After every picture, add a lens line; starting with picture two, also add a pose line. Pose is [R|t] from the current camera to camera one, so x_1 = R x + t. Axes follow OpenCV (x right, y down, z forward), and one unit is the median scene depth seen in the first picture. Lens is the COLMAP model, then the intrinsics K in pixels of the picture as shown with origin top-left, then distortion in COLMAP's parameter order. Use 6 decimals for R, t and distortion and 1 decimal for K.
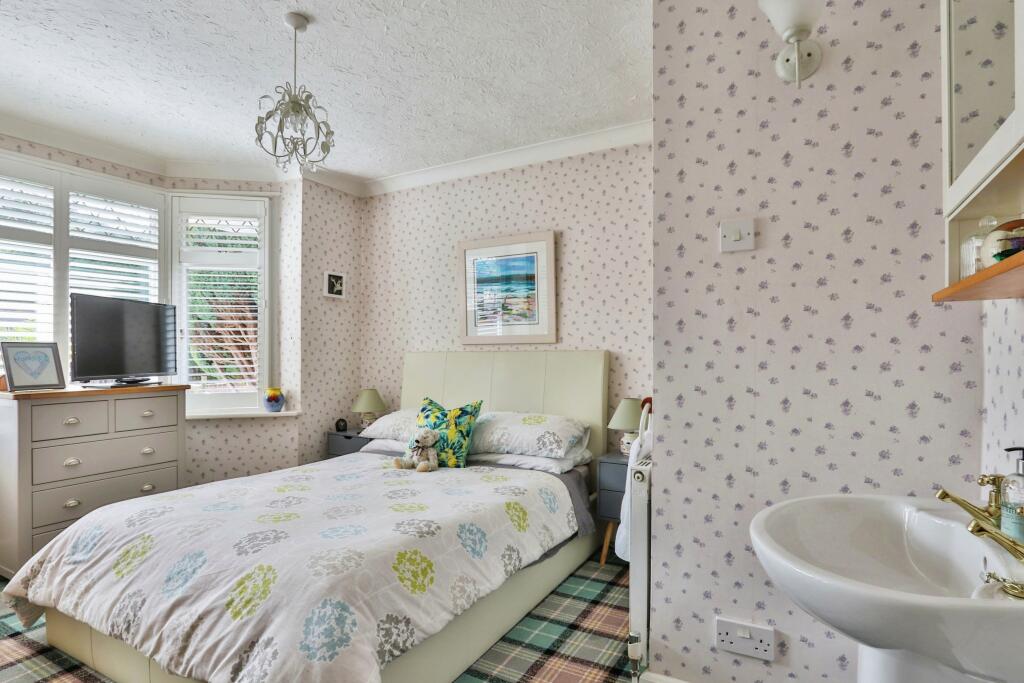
lens RADIAL K [[546.2, 0, 516.0], [0, 546.2, 326.4], [0, 0, 1]] dist [-0.027903, -0.000415]
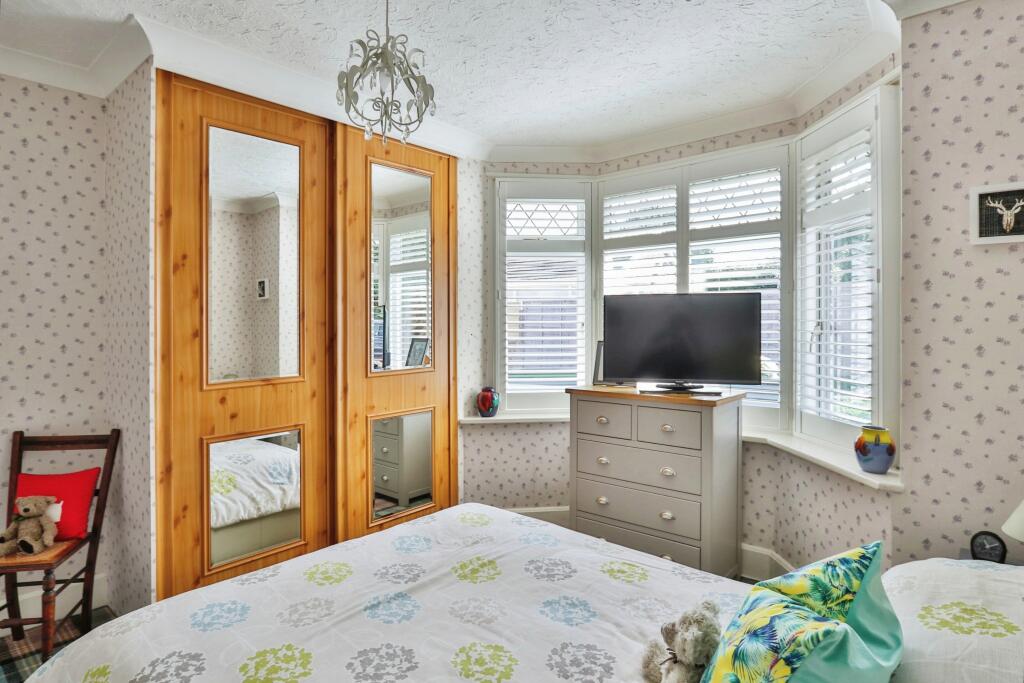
lens RADIAL K [[546.2, 0, 516.0], [0, 546.2, 326.4], [0, 0, 1]] dist [-0.027903, -0.000415]
pose [[-0.210404, 0.005596, -0.977599, 0.195128], [0.044972, 0.998980, -0.003961, -0.005166], [0.976580, -0.044798, -0.210441, 0.915641]]
